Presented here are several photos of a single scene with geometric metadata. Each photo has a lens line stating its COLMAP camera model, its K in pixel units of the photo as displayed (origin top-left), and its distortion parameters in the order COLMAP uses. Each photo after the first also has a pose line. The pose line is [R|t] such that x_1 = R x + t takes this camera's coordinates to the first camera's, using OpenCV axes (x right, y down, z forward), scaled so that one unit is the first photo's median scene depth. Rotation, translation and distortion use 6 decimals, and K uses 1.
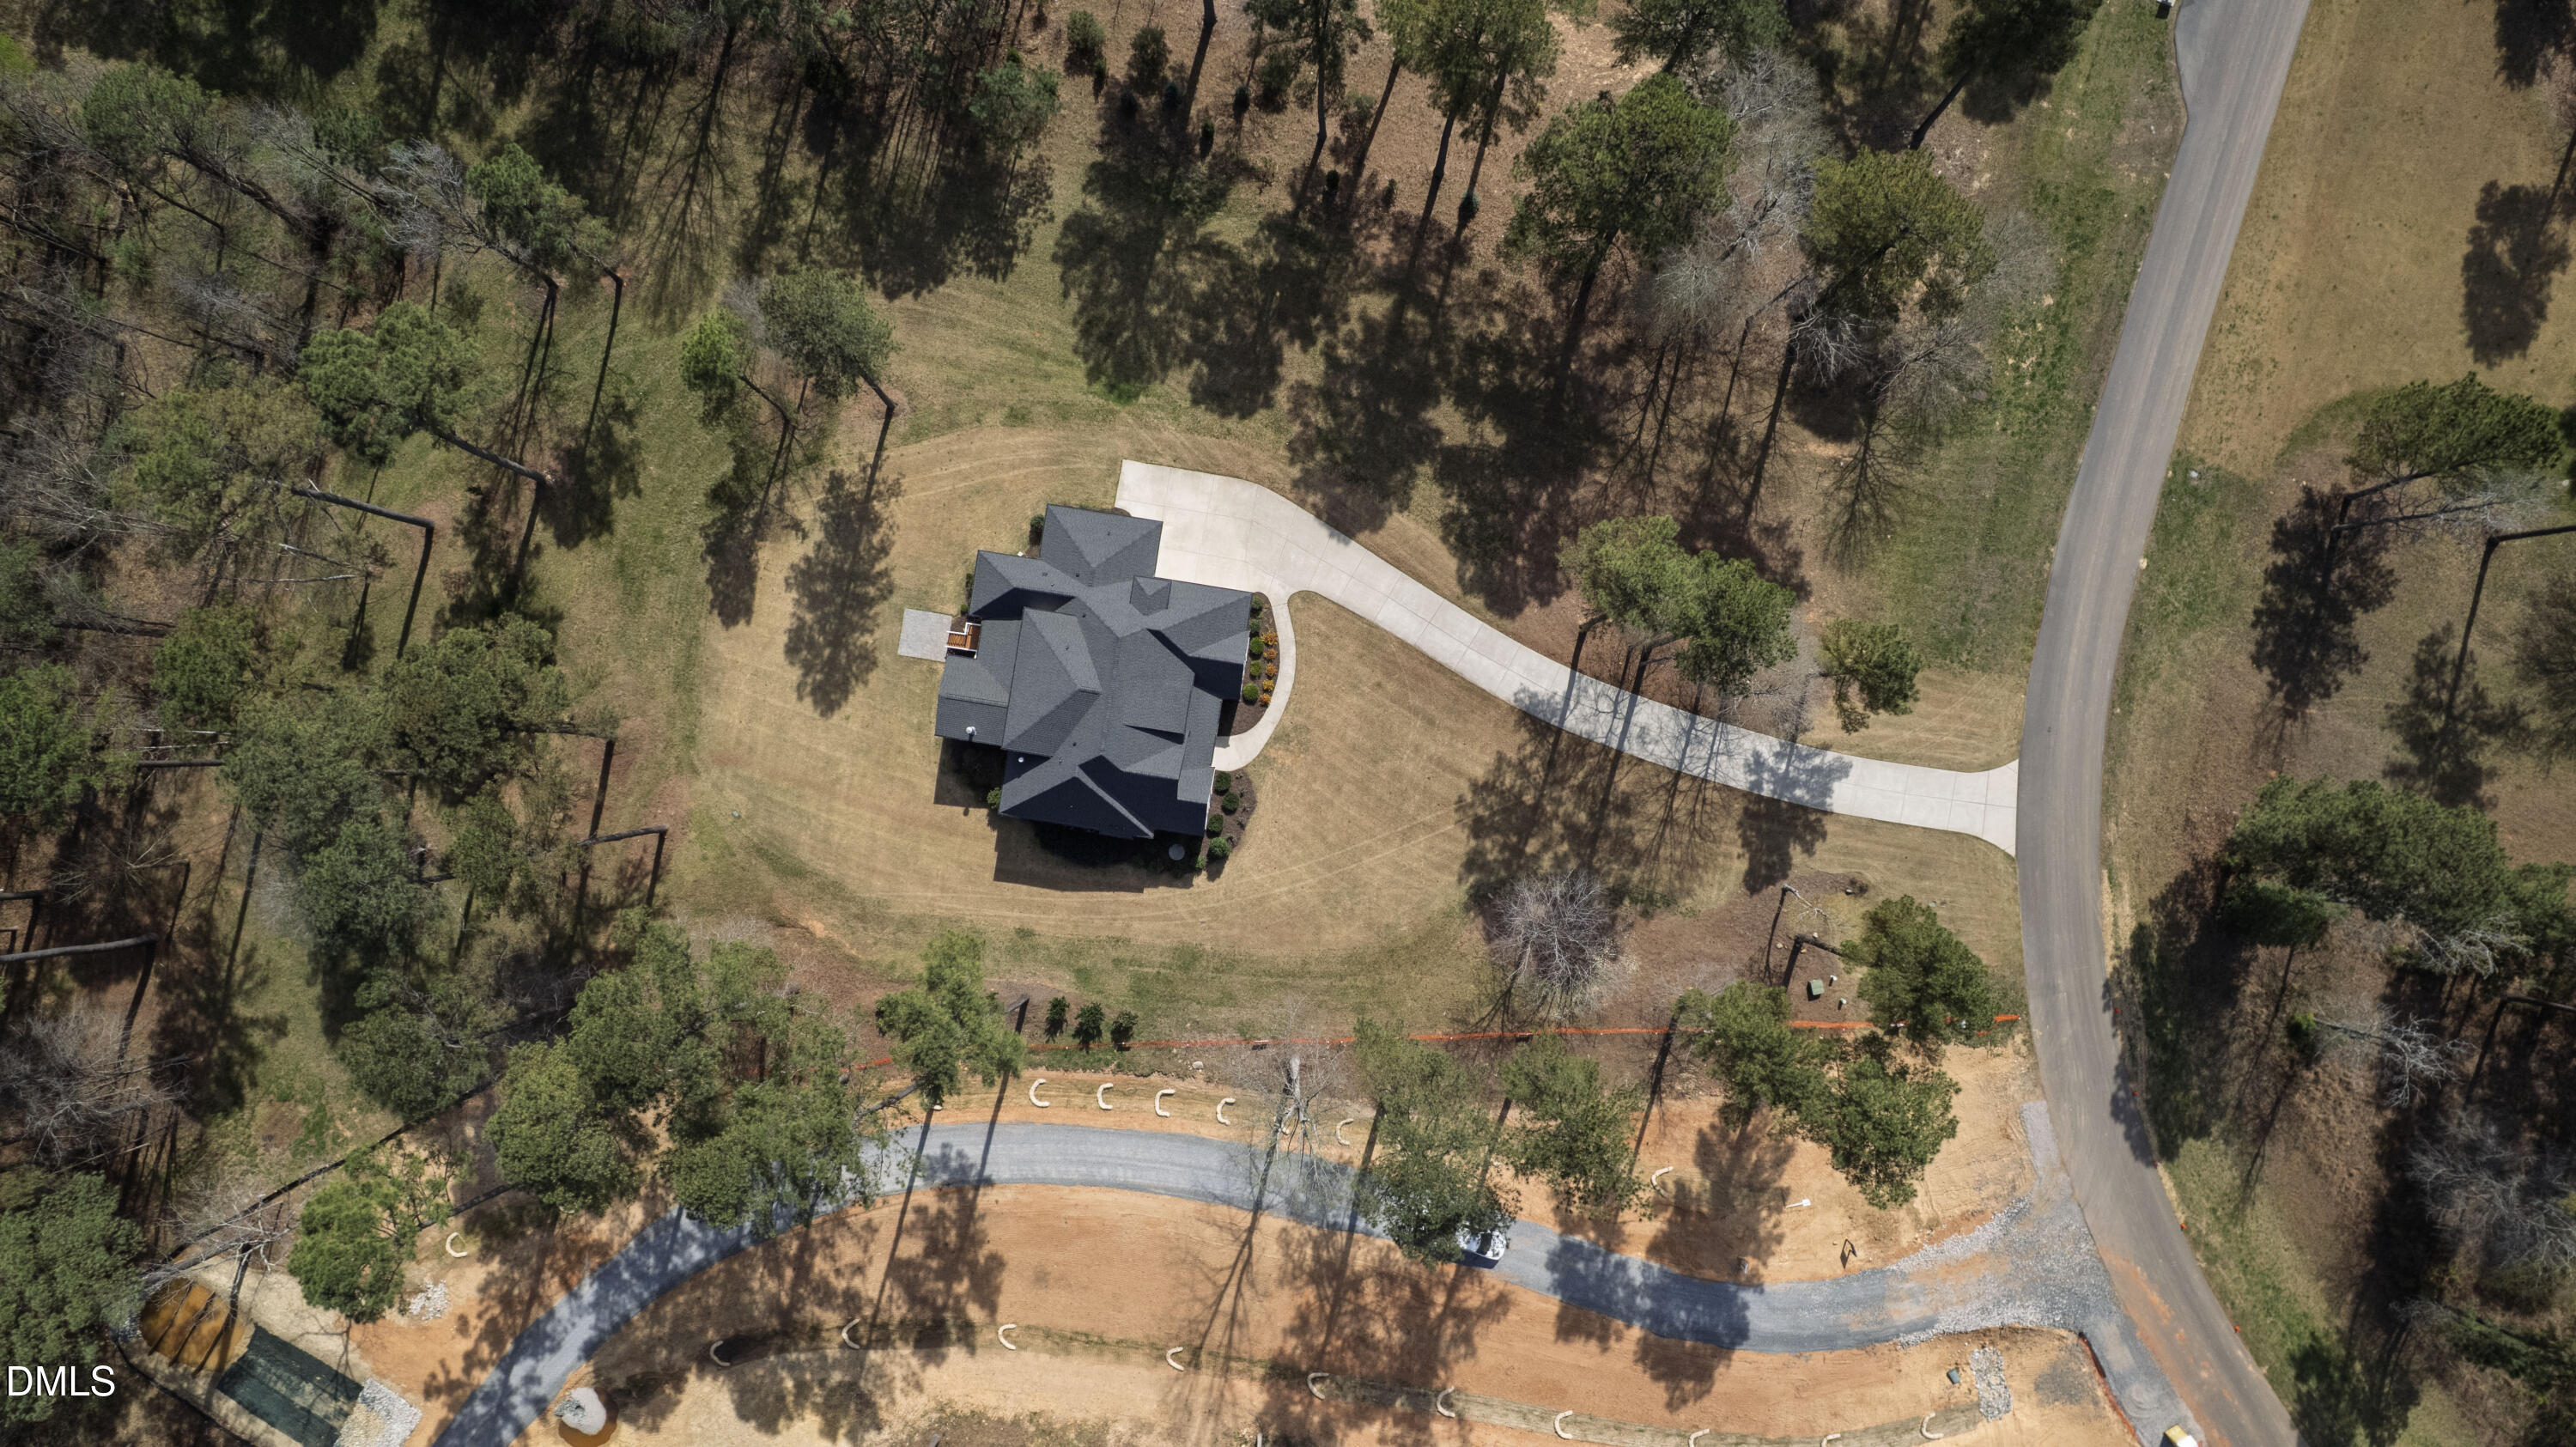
lens RADIAL K [[1637.7, 0, 1344.5], [0, 1637.7, 727.8], [0, 0, 1]] dist [-0.068577, 0.060023]
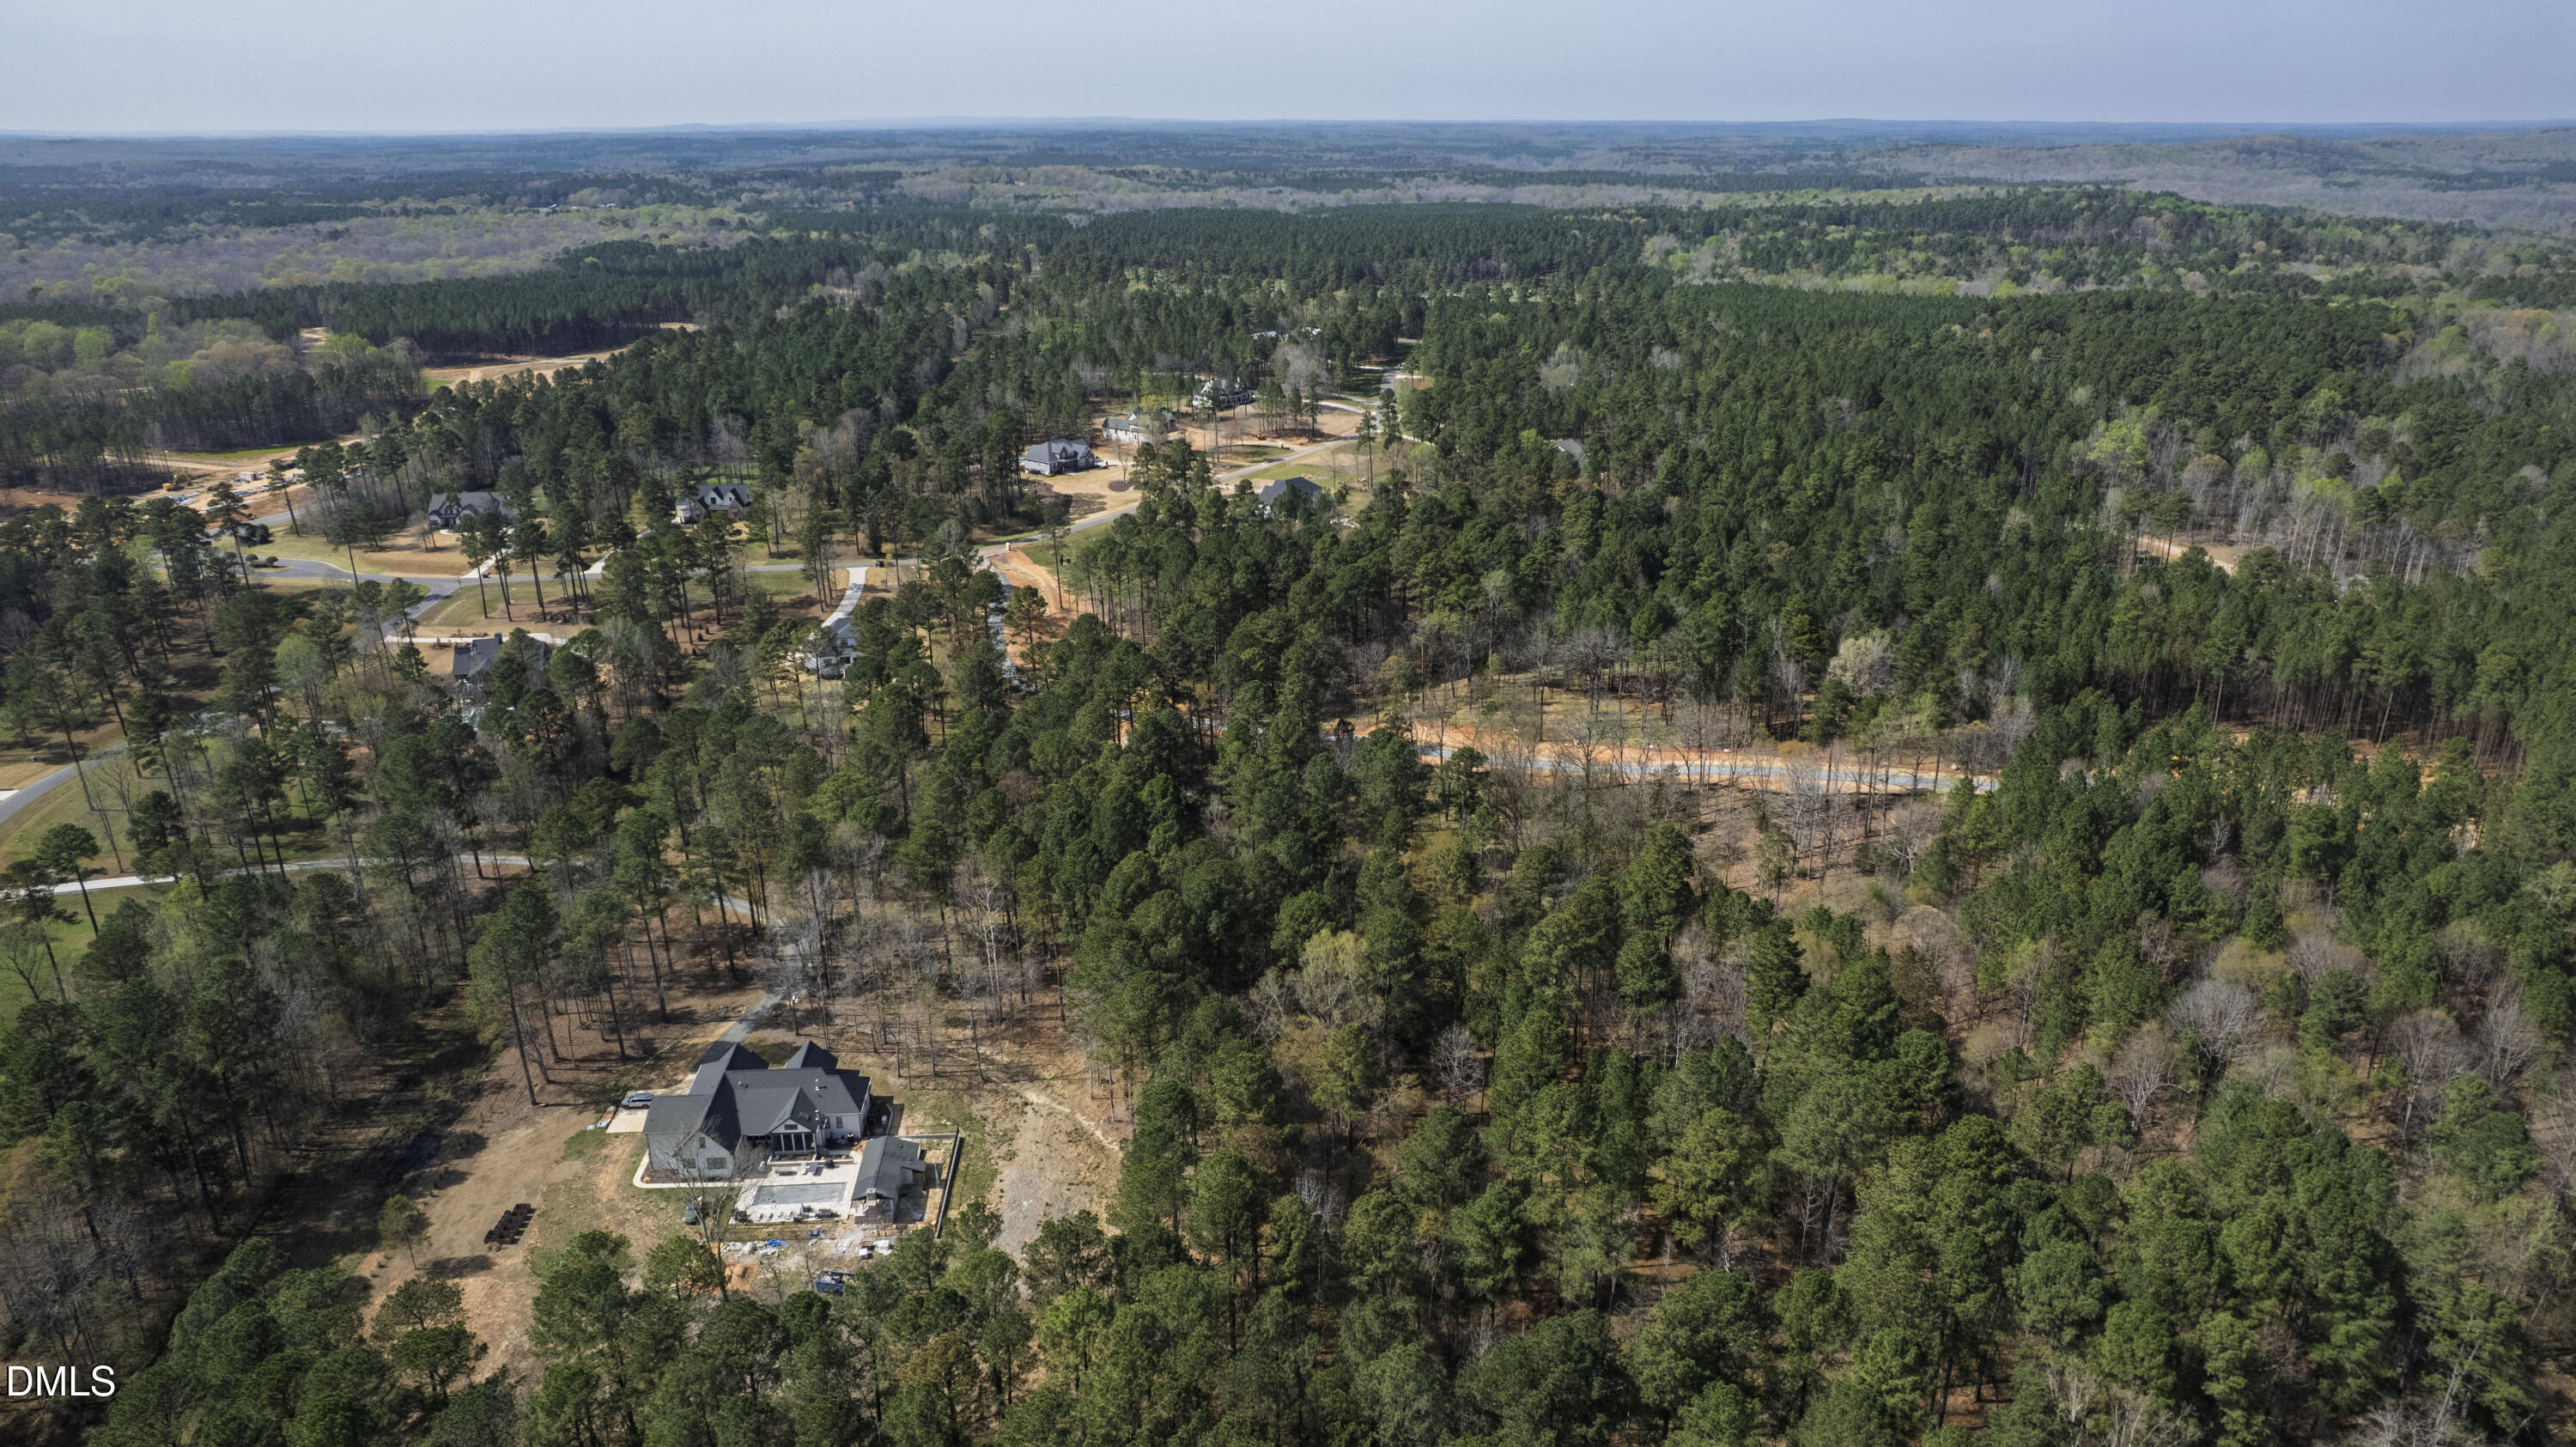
lens RADIAL K [[1637.7, 0, 1282.4], [0, 1637.7, 727.2], [0, 0, 1]] dist [-0.068577, 0.060023]
pose [[-0.353835, -0.328377, 0.875768, -3.443484], [0.935307, -0.125258, 0.330924, -0.334682], [0.001029, 0.936205, 0.351454, -0.043146]]
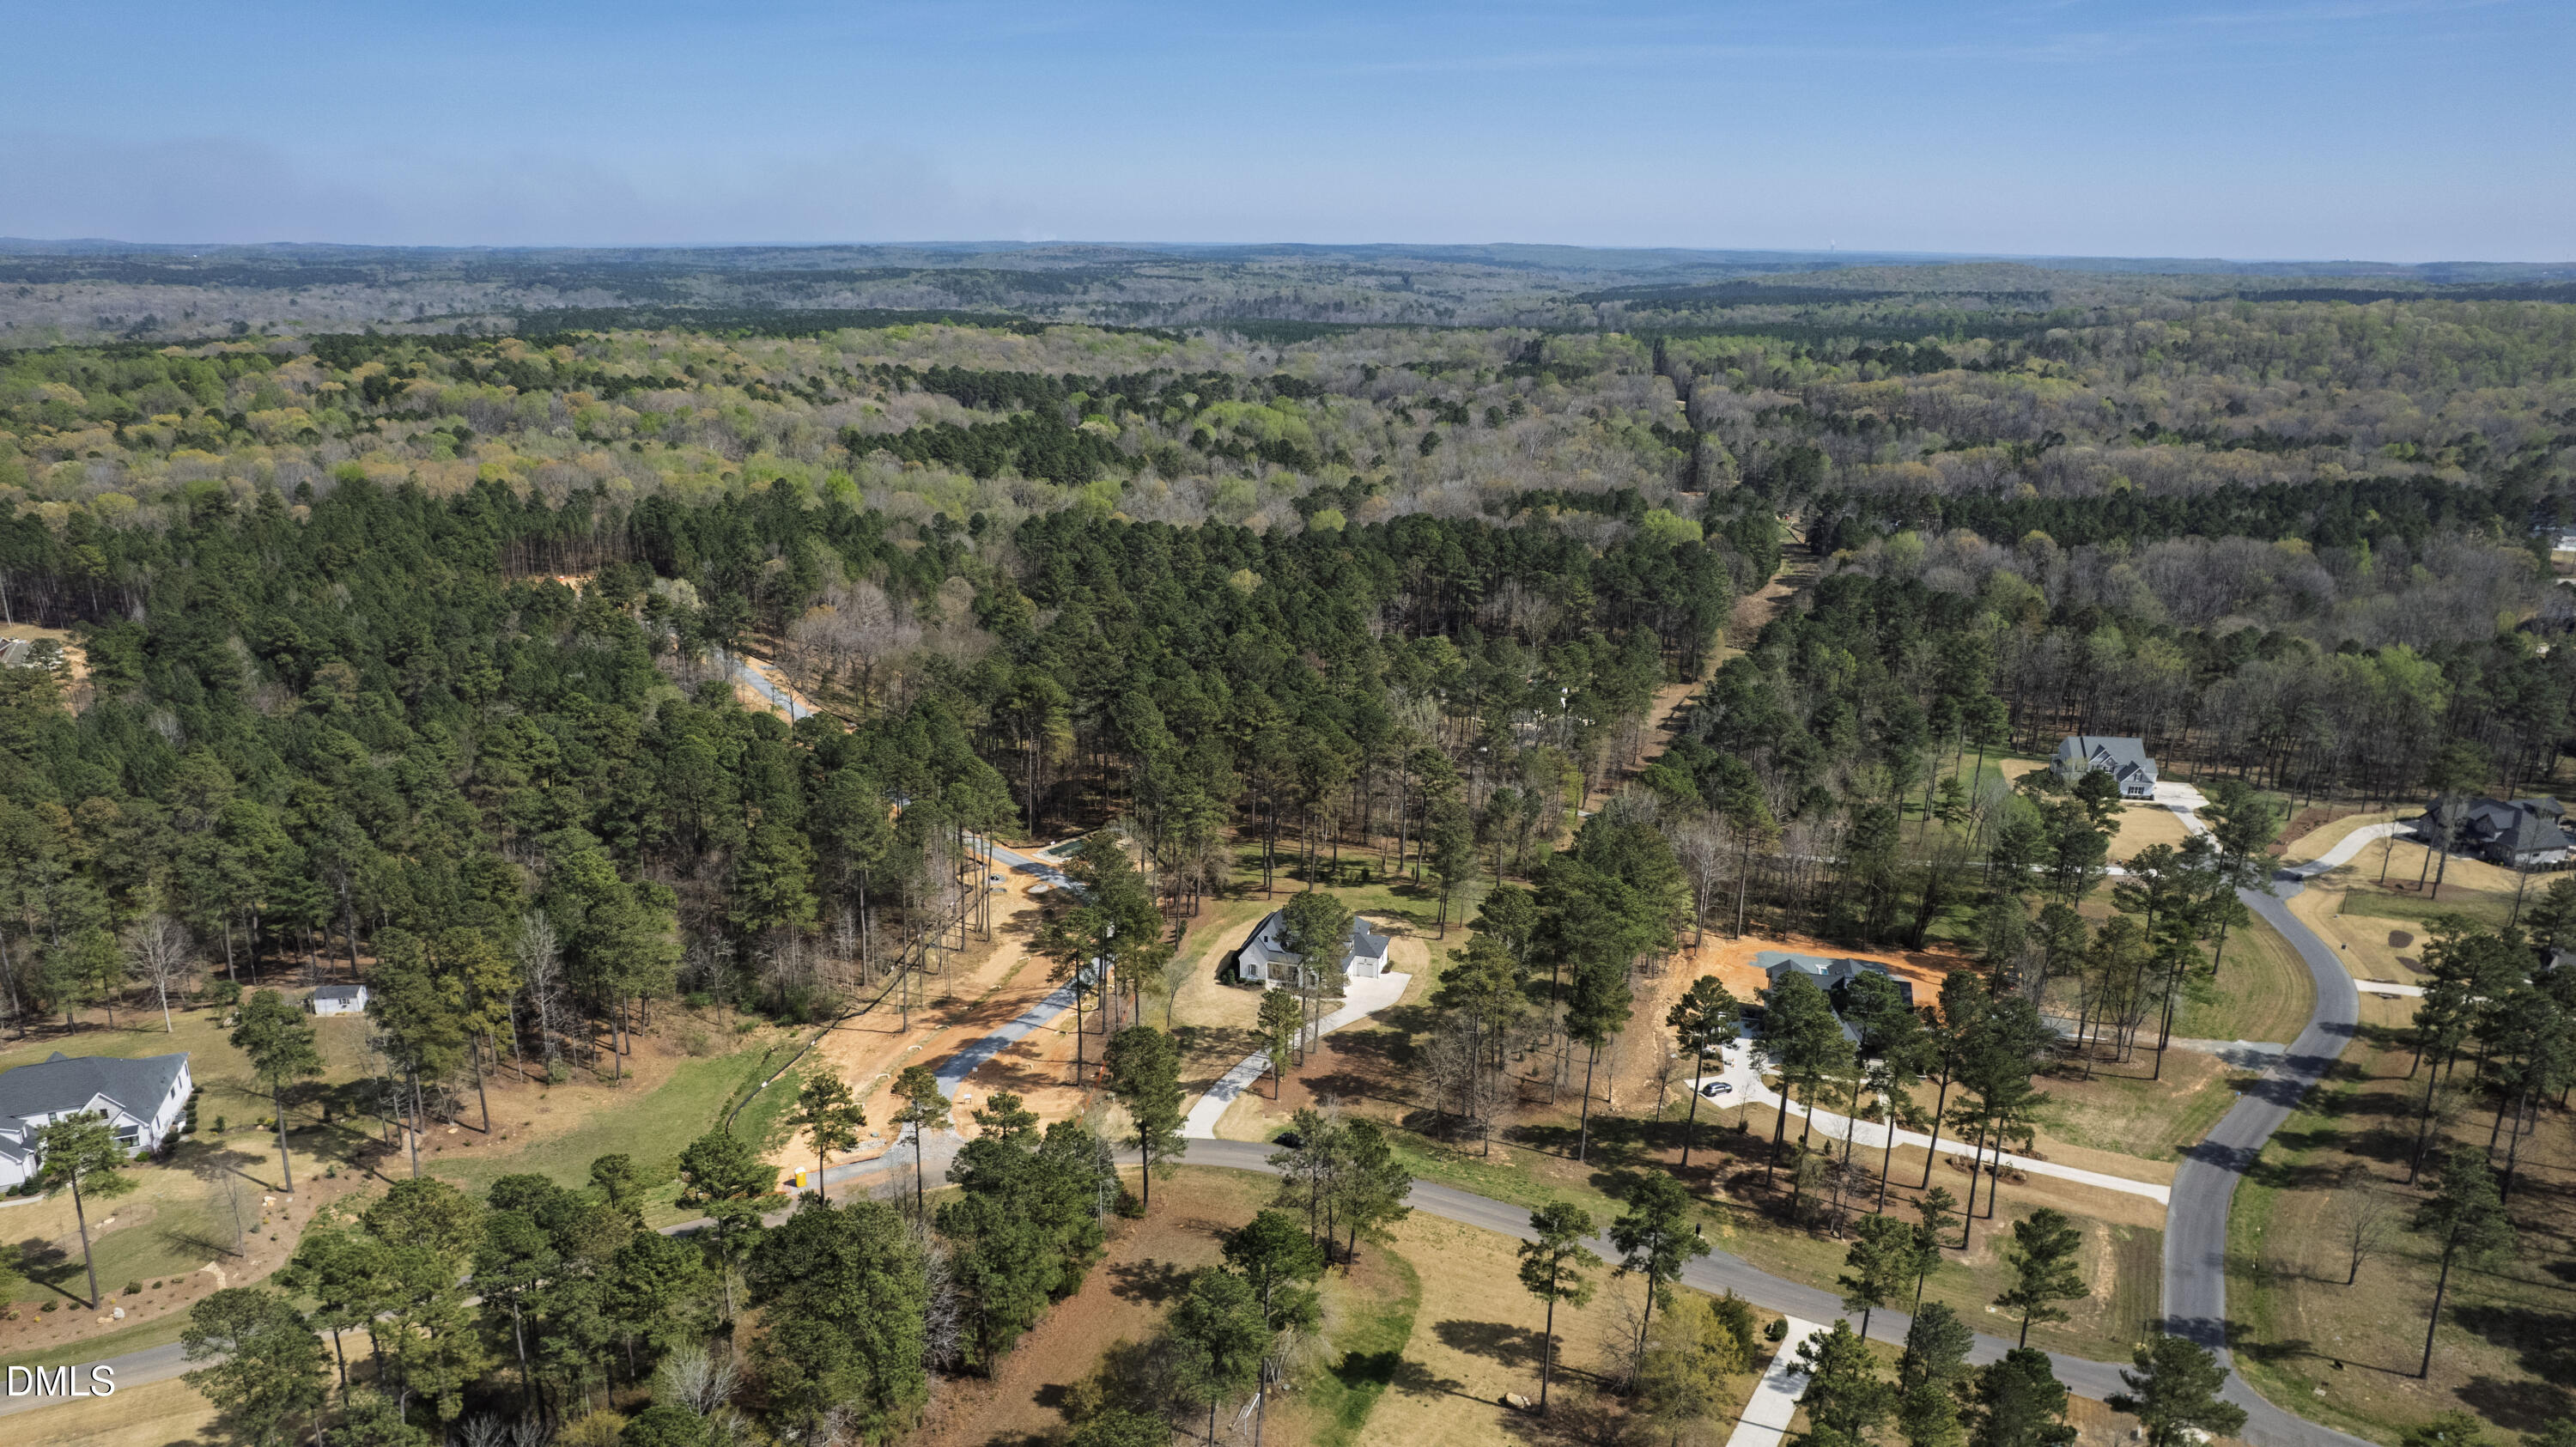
lens RADIAL K [[1637.7, 0, 1281.9], [0, 1637.7, 710.2], [0, 0, 1]] dist [-0.068577, 0.060023]
pose [[-0.115784, 0.270762, -0.955658, 1.894991], [-0.993273, -0.030107, 0.111811, -0.226984], [0.001503, 0.962175, 0.272426, 0.062201]]
